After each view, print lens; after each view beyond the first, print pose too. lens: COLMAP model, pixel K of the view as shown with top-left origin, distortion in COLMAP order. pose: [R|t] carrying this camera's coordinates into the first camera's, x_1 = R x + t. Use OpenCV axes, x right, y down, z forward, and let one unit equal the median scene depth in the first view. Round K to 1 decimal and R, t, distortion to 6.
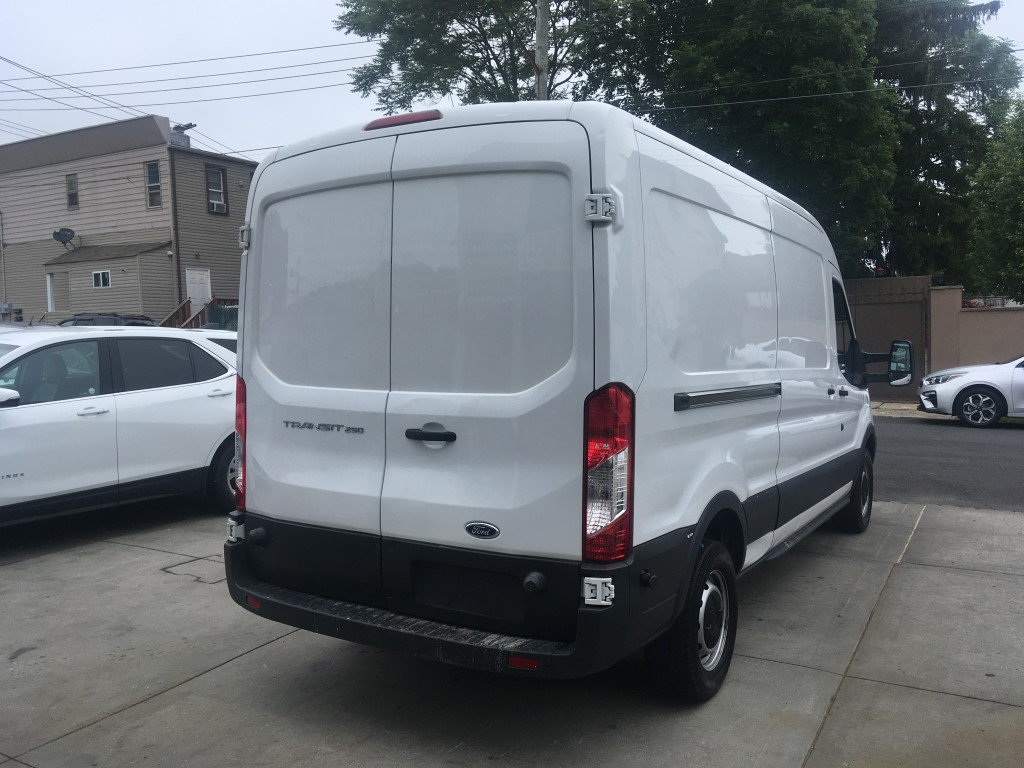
lens RADIAL K [[862.8, 0, 516.9], [0, 862.8, 383.9], [0, 0, 1]] dist [0.105551, -0.151999]
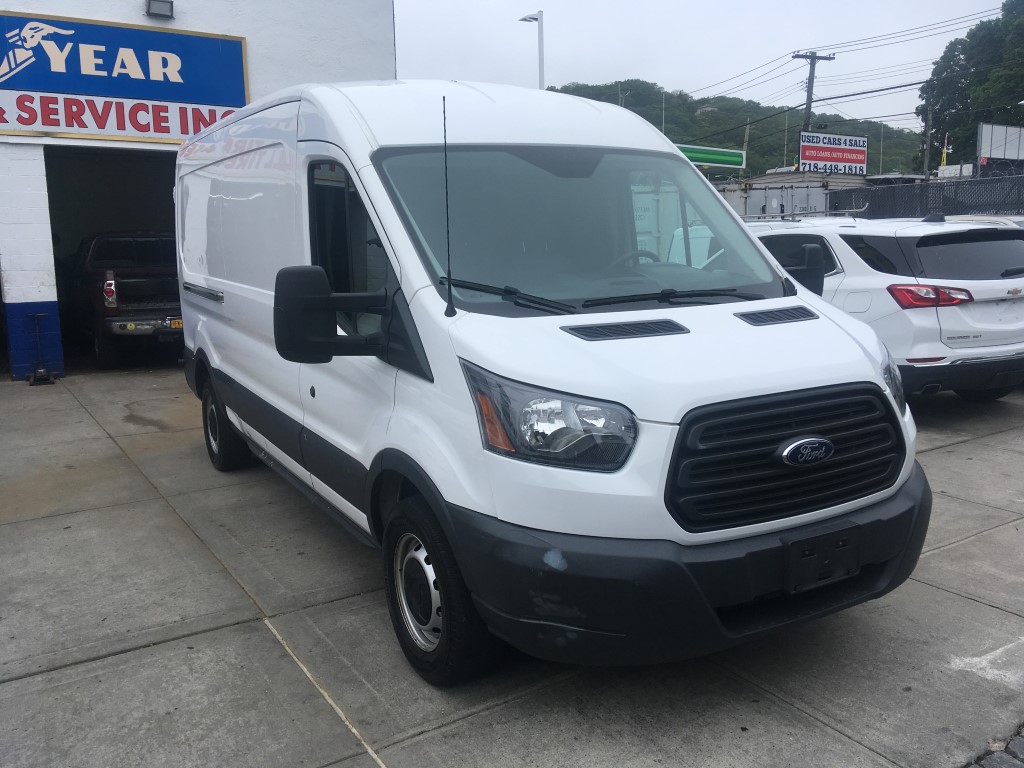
lens RADIAL K [[862.8, 0, 508.8], [0, 862.8, 385.7], [0, 0, 1]] dist [0.105551, -0.151999]
pose [[-0.487798, 0.158688, -0.858412, 1.384621], [-0.020220, 0.981021, 0.192844, -0.135564], [0.872722, 0.111426, -0.475331, 2.305841]]
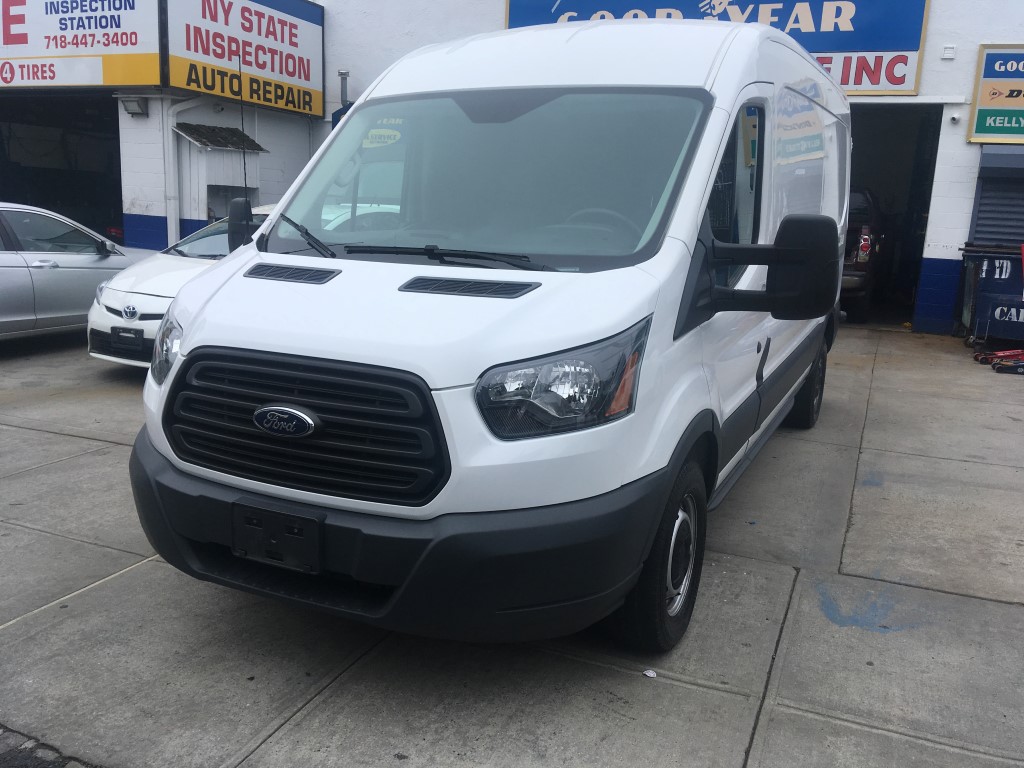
lens RADIAL K [[862.8, 0, 511.1], [0, 862.8, 387.4], [0, 0, 1]] dist [0.105551, -0.151999]
pose [[-0.995515, -0.003801, -0.094527, 0.542220], [-0.028936, 0.963539, 0.266000, -0.154031], [0.090070, 0.267542, -0.959327, 2.829661]]
